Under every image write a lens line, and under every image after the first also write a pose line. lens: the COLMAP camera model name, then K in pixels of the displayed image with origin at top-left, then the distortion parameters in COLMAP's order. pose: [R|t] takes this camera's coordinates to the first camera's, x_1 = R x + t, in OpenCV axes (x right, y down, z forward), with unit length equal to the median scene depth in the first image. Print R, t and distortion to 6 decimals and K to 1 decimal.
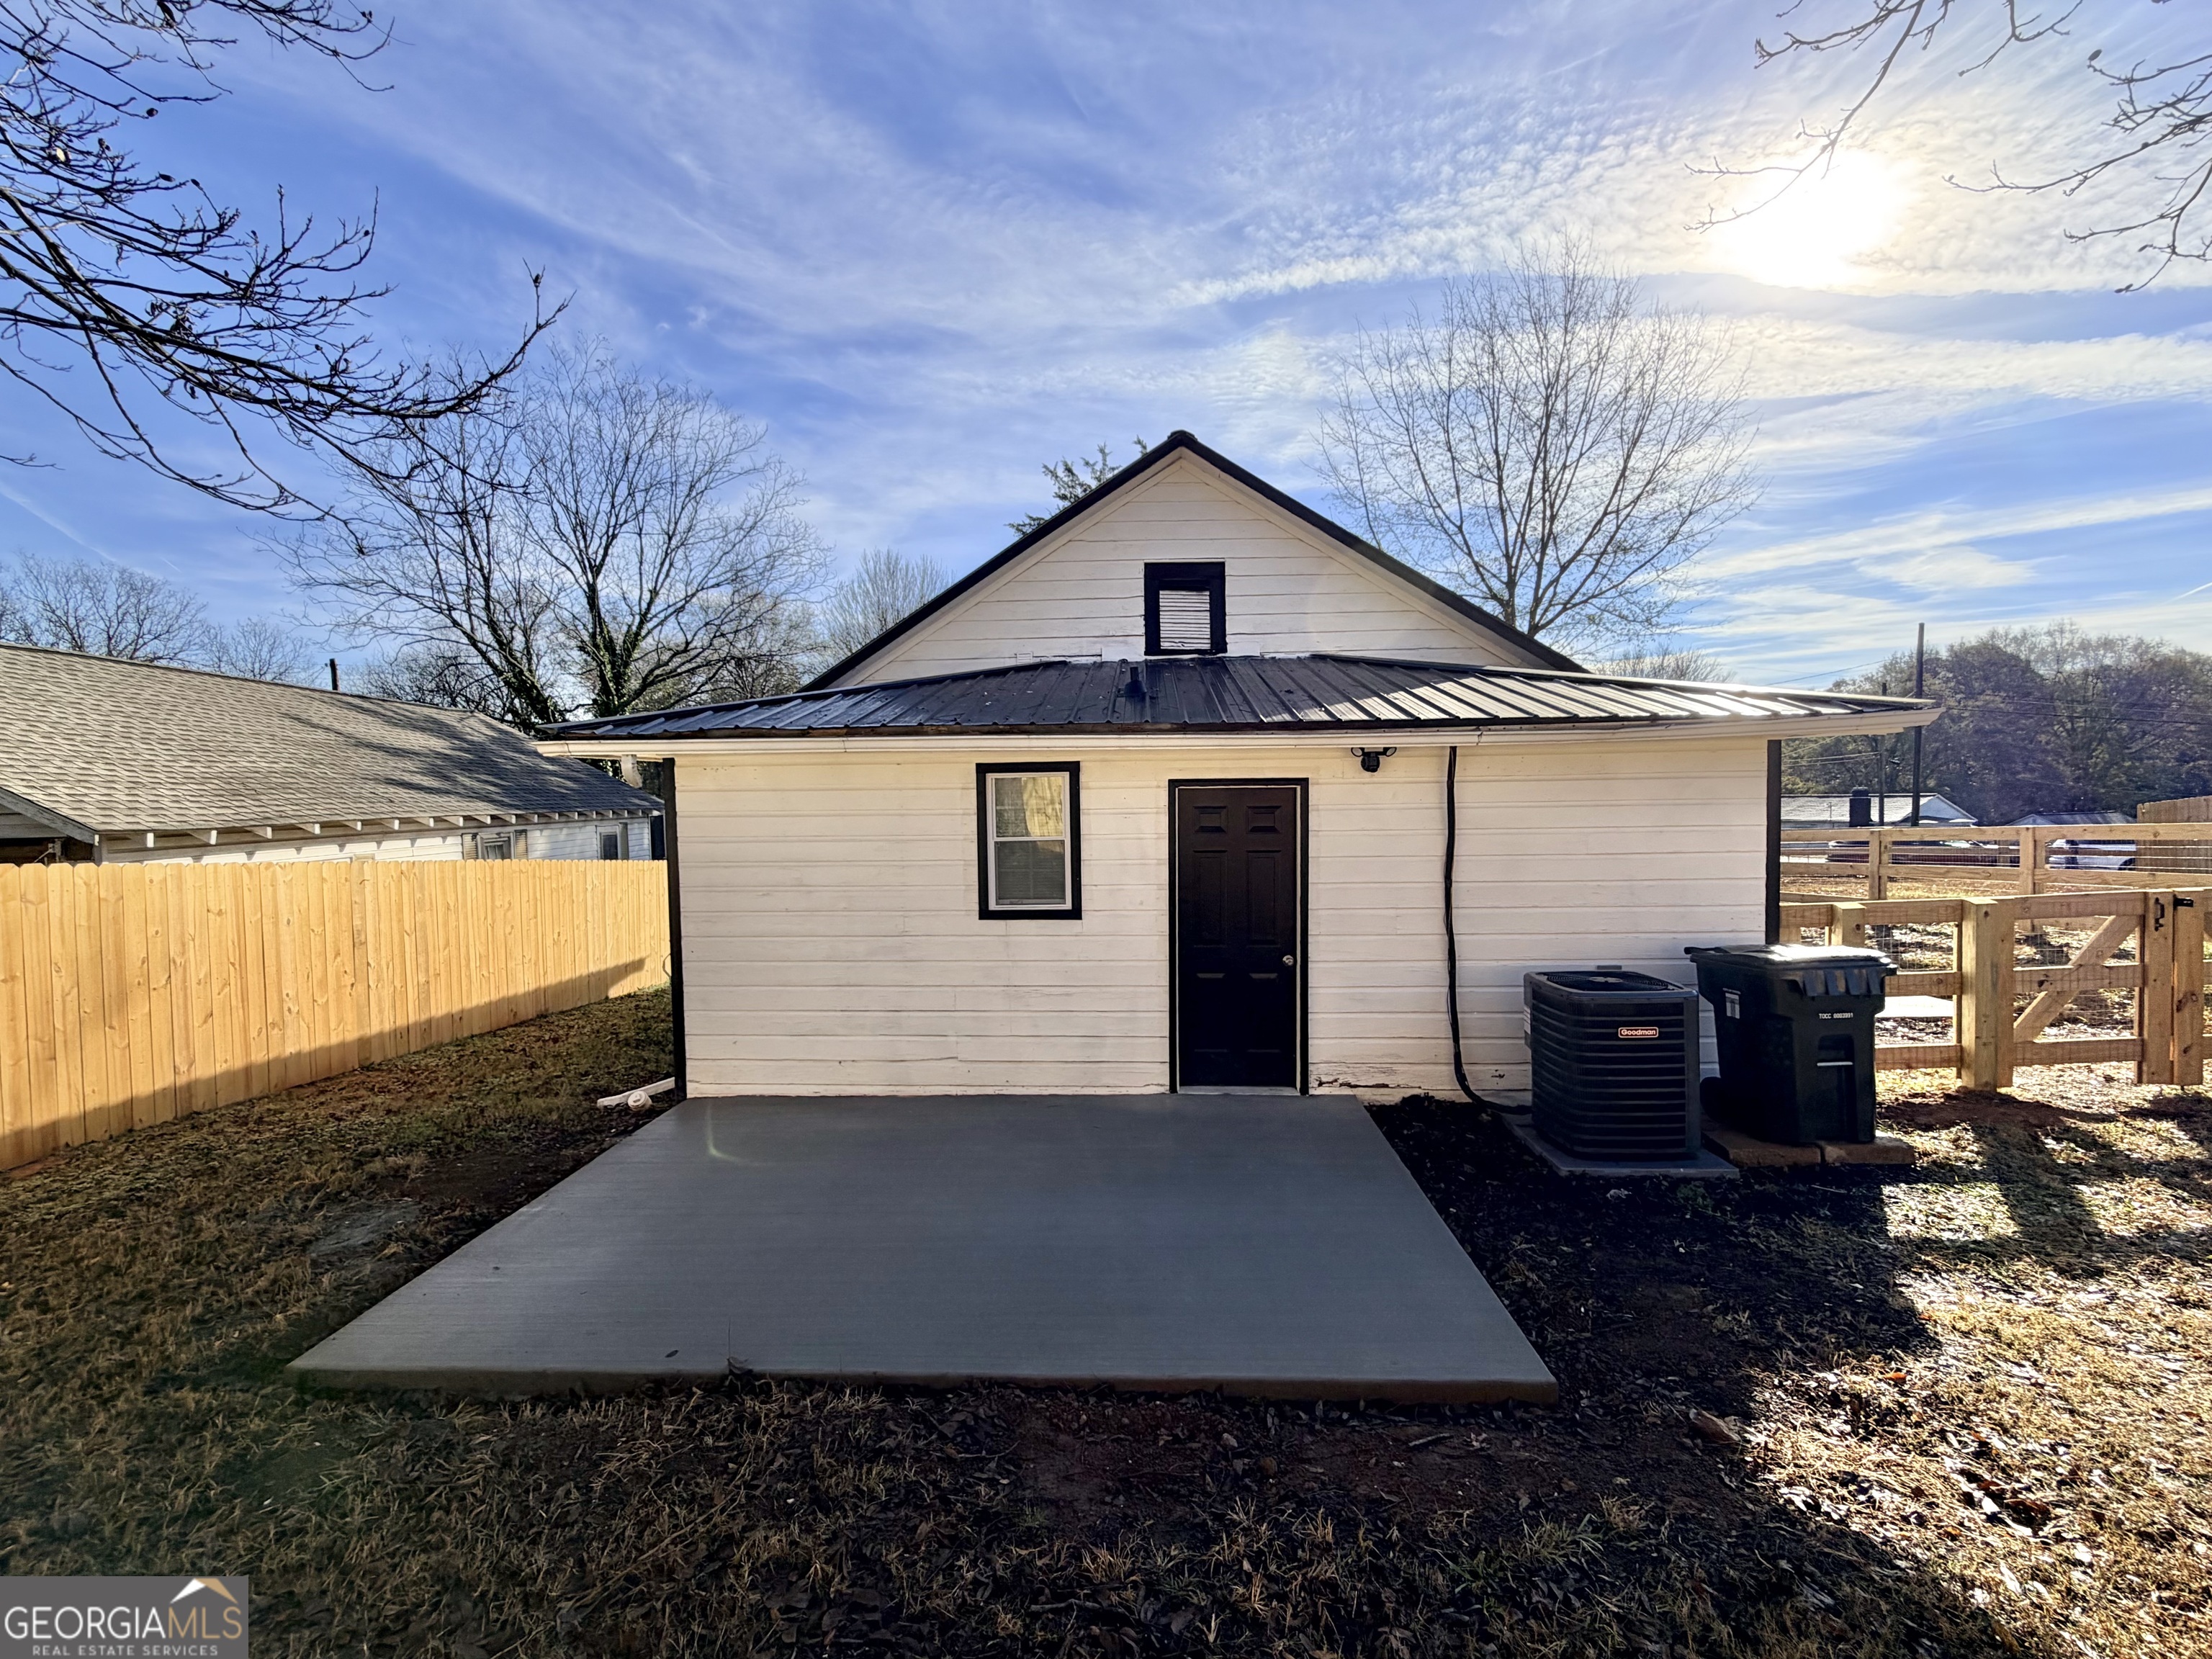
lens RADIAL K [[884.9, 0, 1074.6], [0, 884.9, 825.2], [0, 0, 1]] dist [-0.000212, 0.001269]
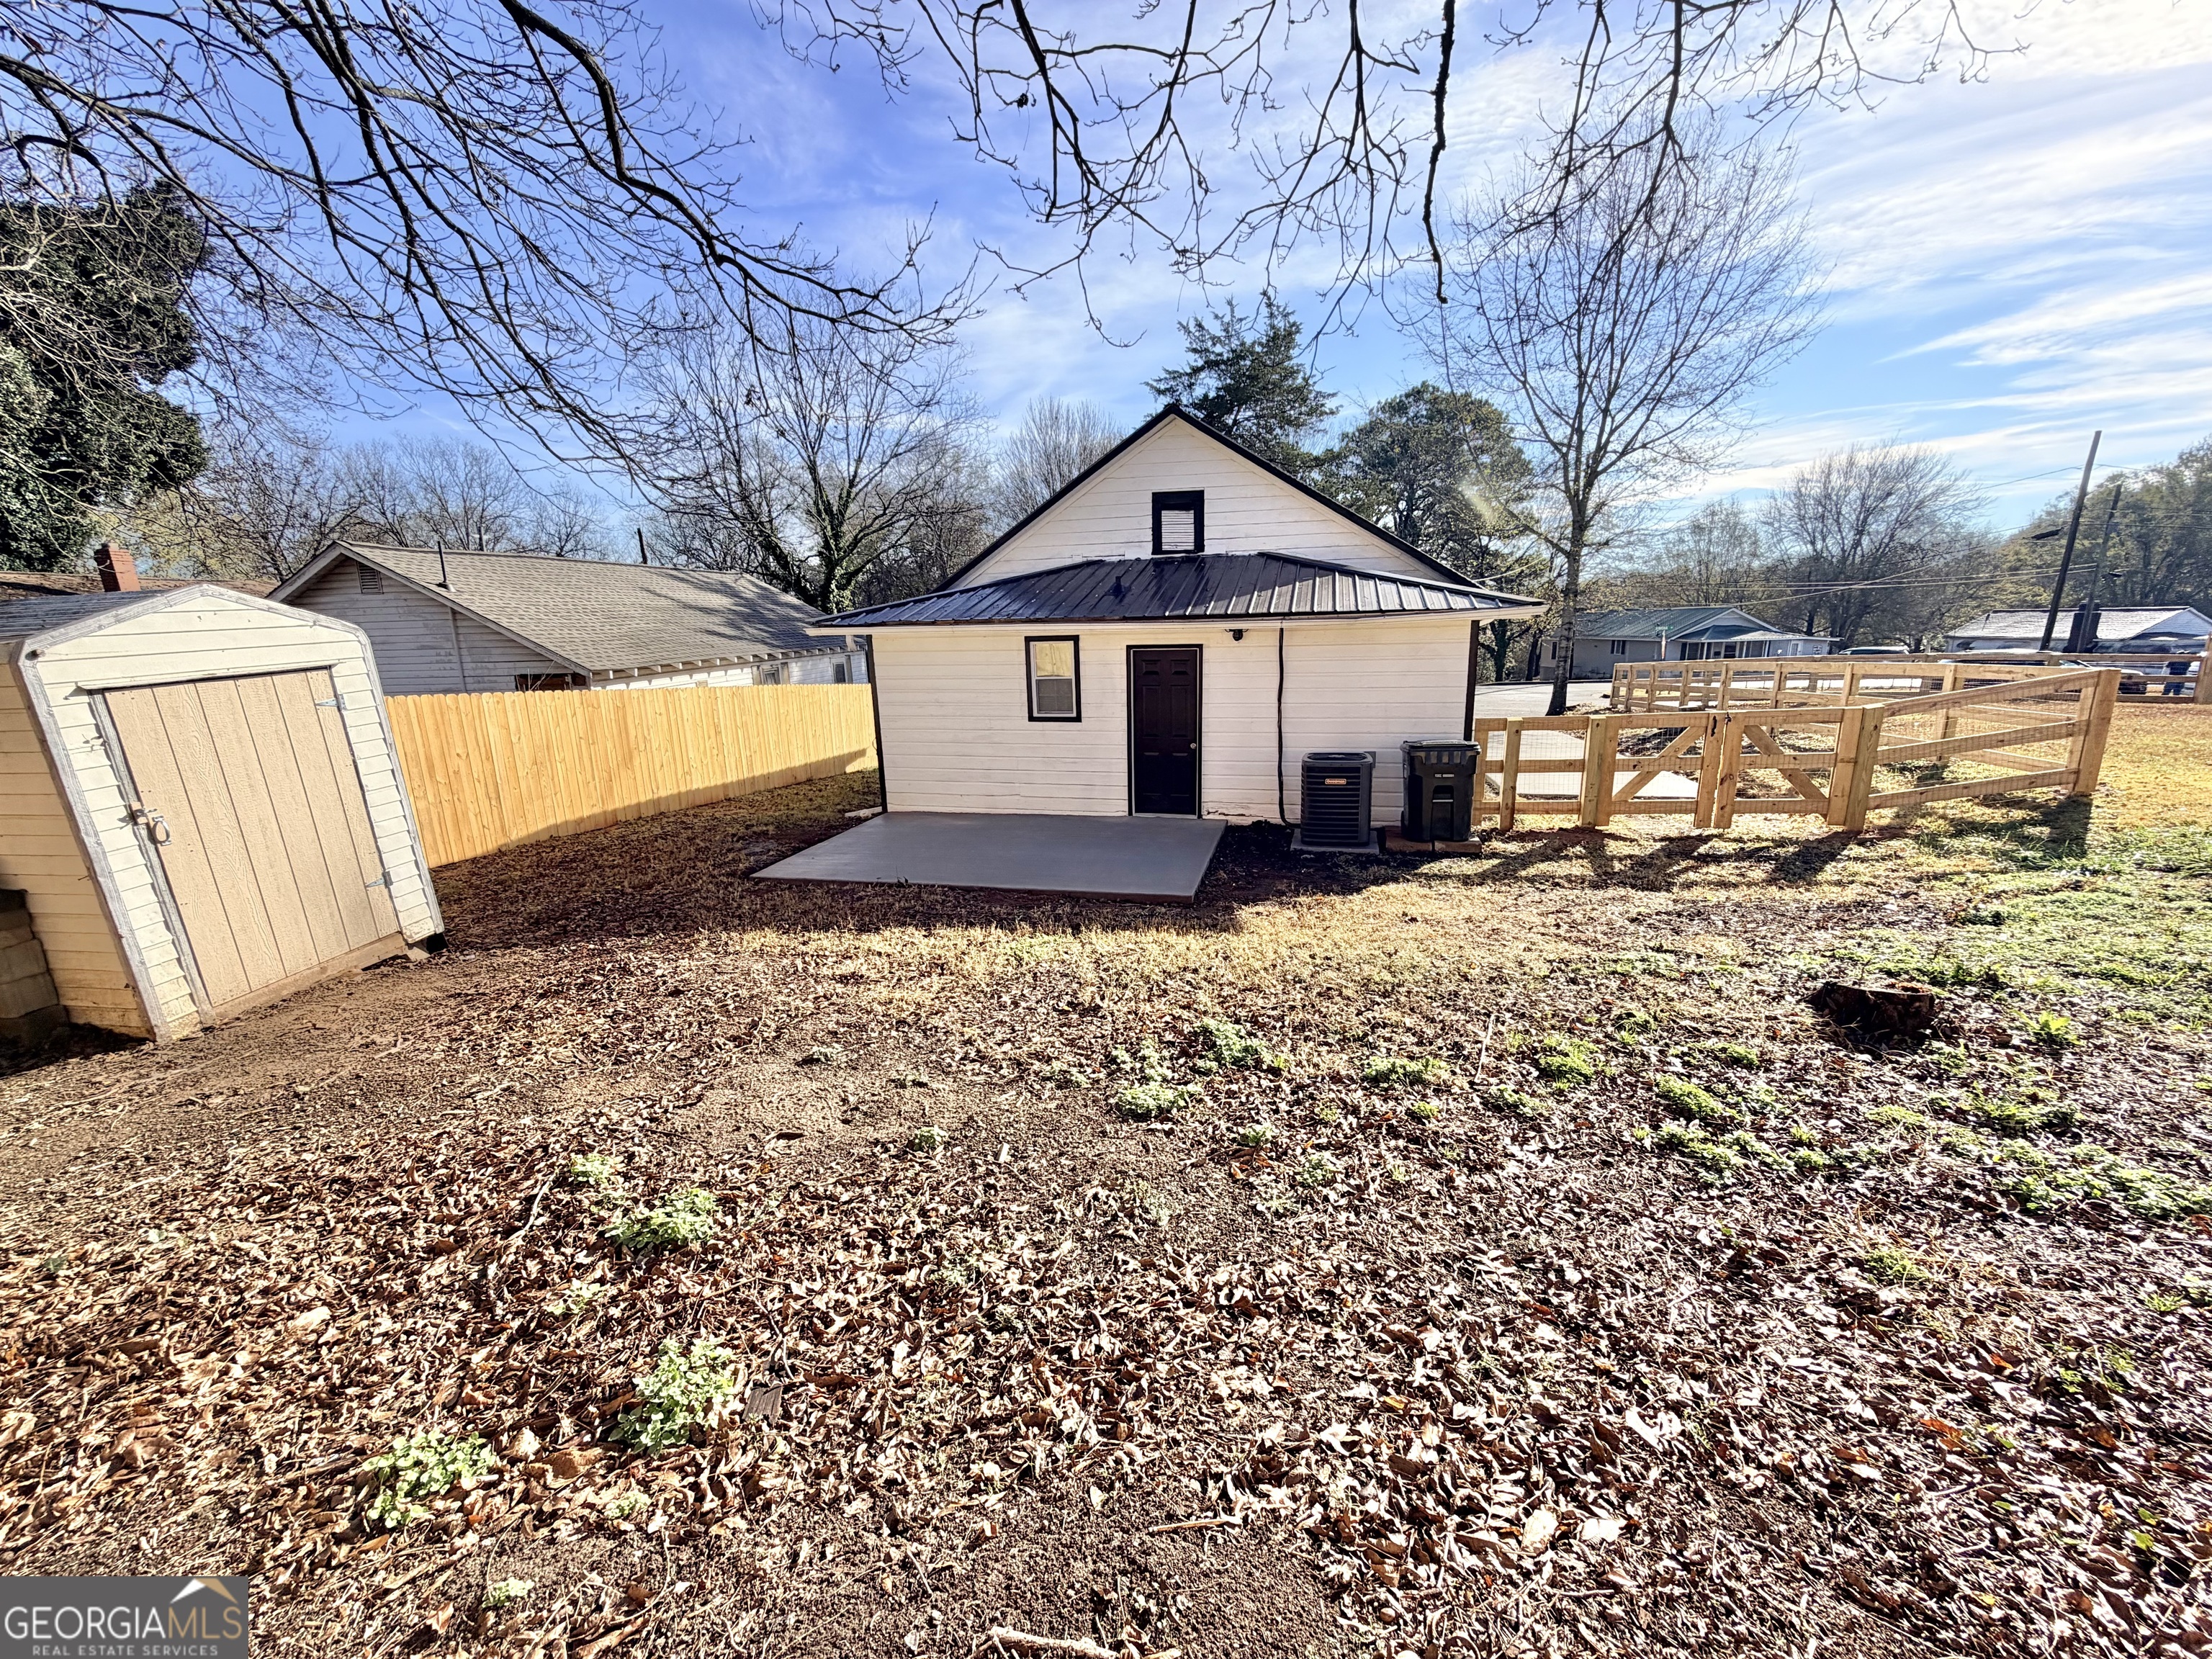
lens RADIAL K [[884.9, 0, 1100.2], [0, 884.9, 817.1], [0, 0, 1]] dist [-0.000212, 0.001269]
pose [[0.980614, 0.032695, -0.193204, 0.327370], [0.005948, 0.980560, 0.196127, -0.048868], [0.195861, -0.193474, 0.961357, -0.644033]]
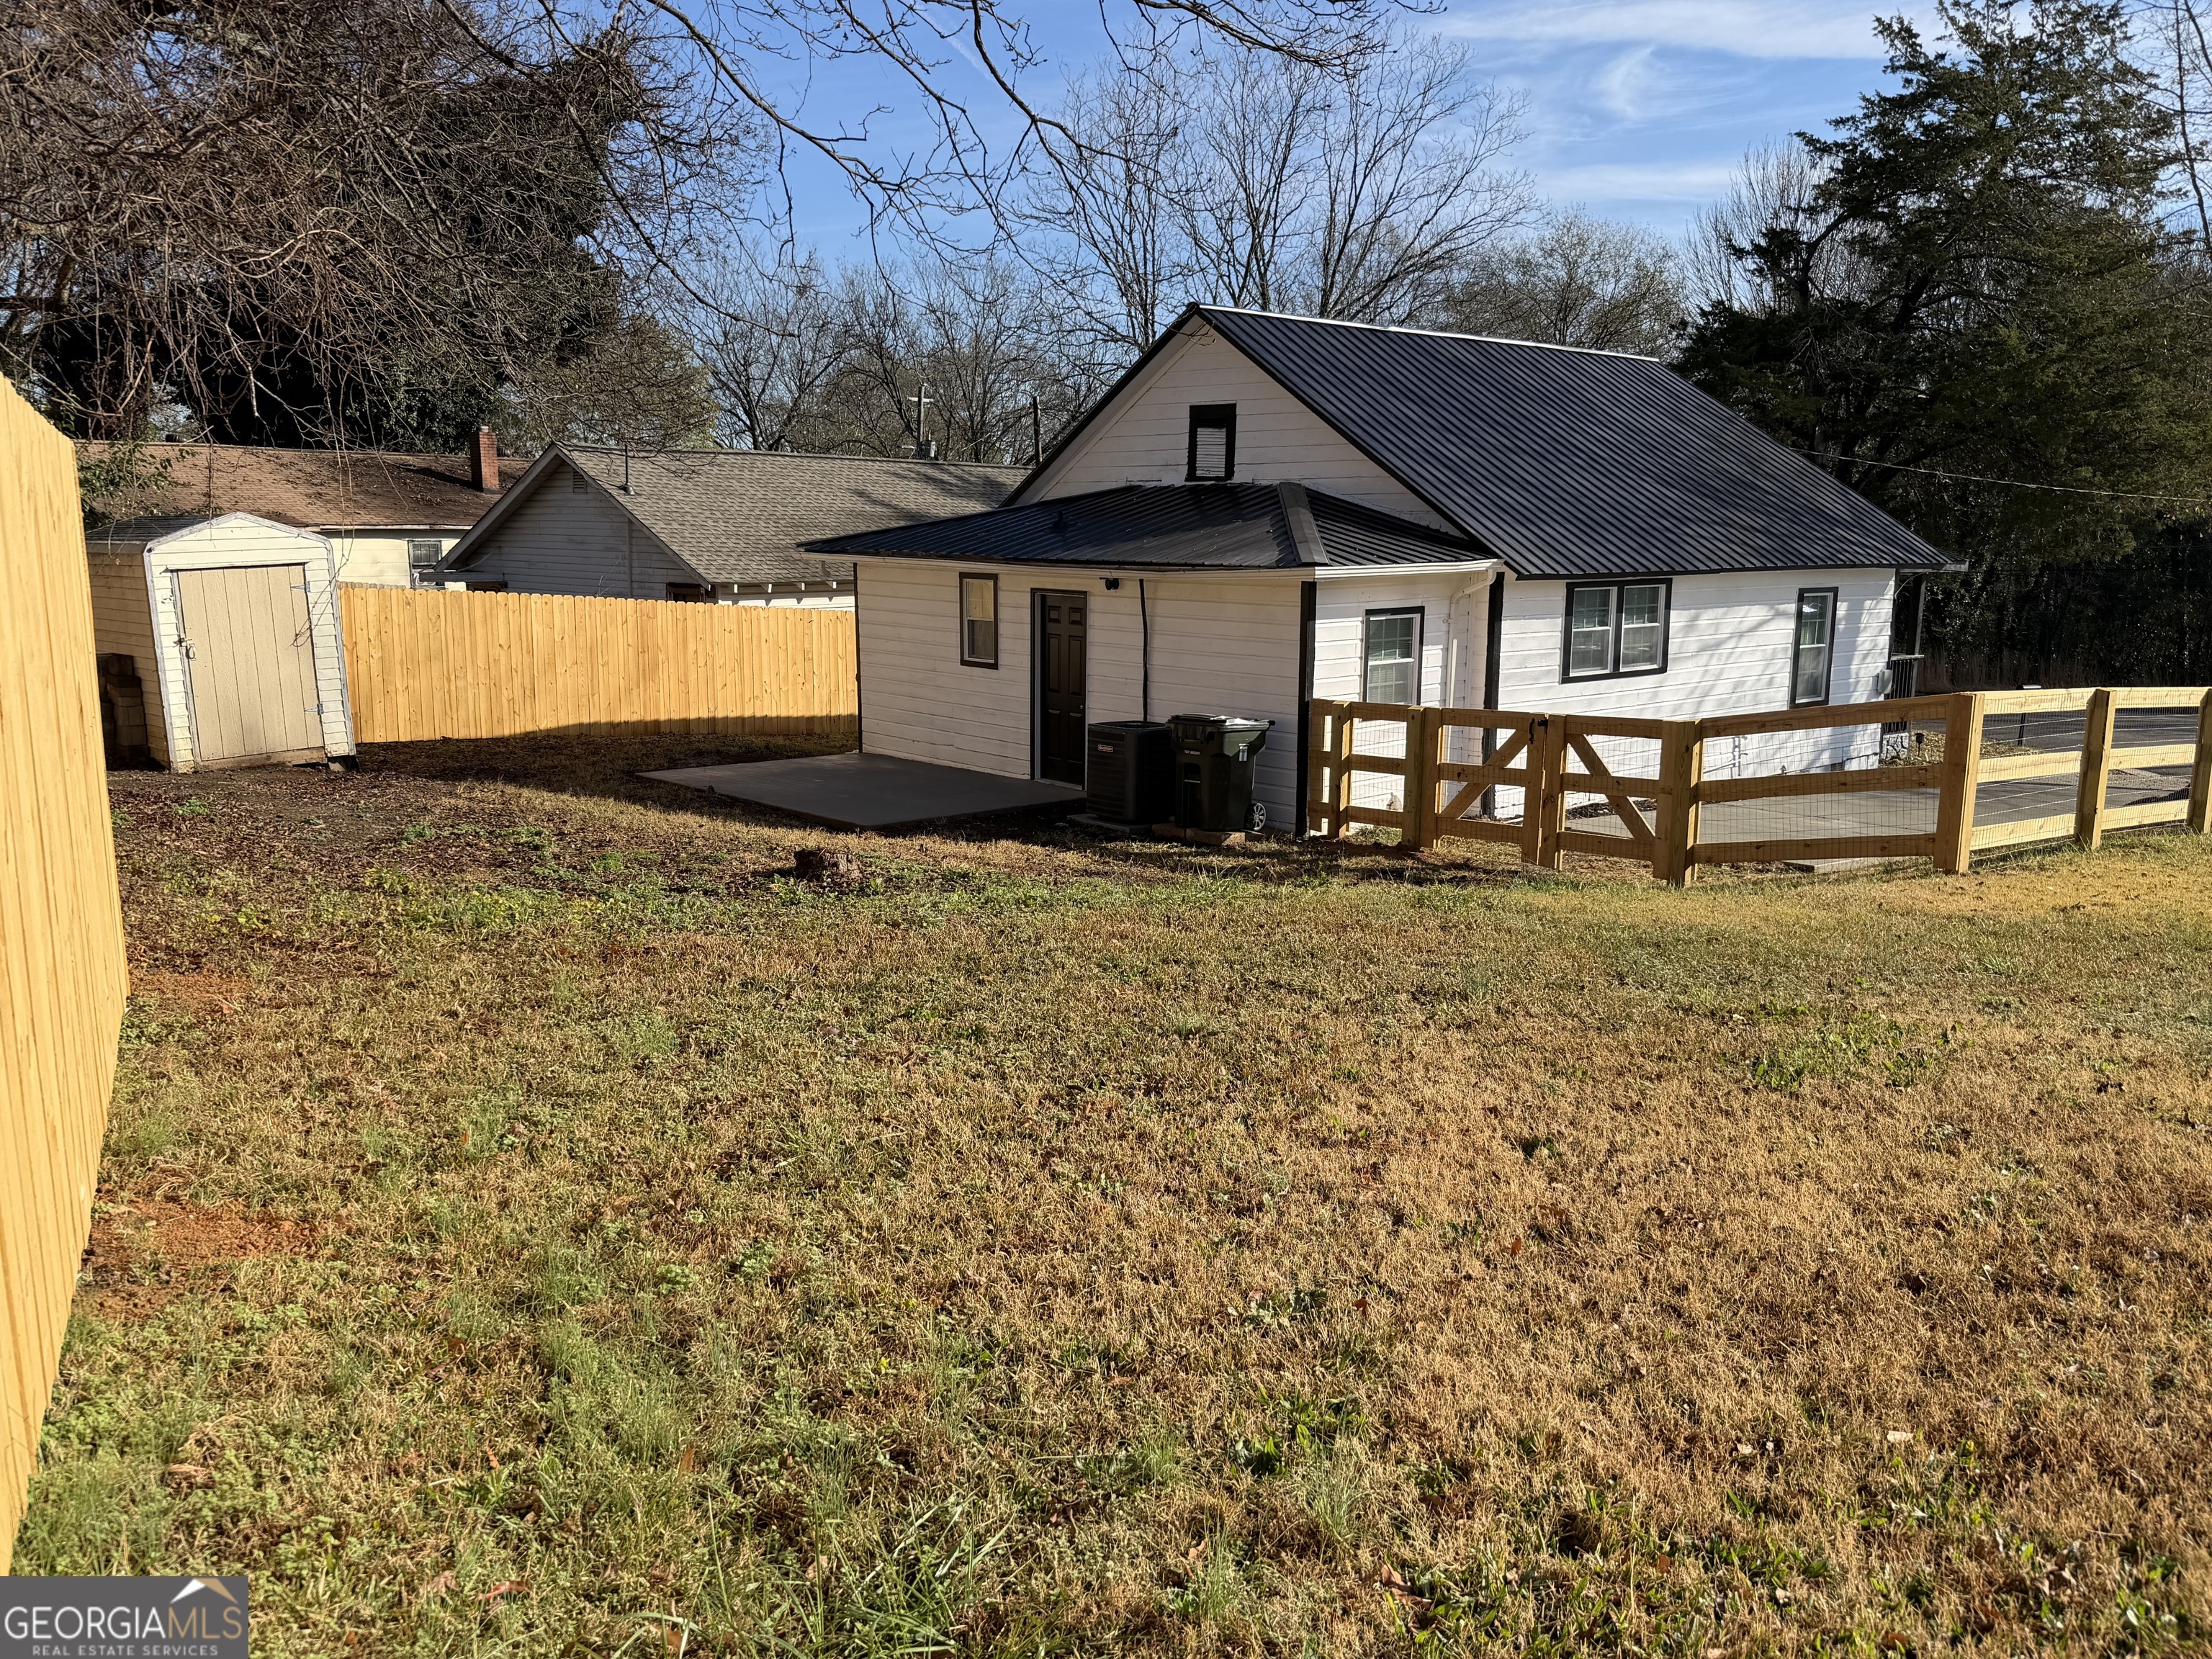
lens RADIAL K [[1735.3, 0, 1103.8], [0, 1735.3, 834.5], [0, 0, 1]] dist [0.065846, -0.091339]
pose [[0.704337, 0.149657, -0.693911, 1.916066], [-0.045070, 0.984980, 0.166685, -0.111568], [0.708434, -0.086128, 0.700502, -0.919415]]
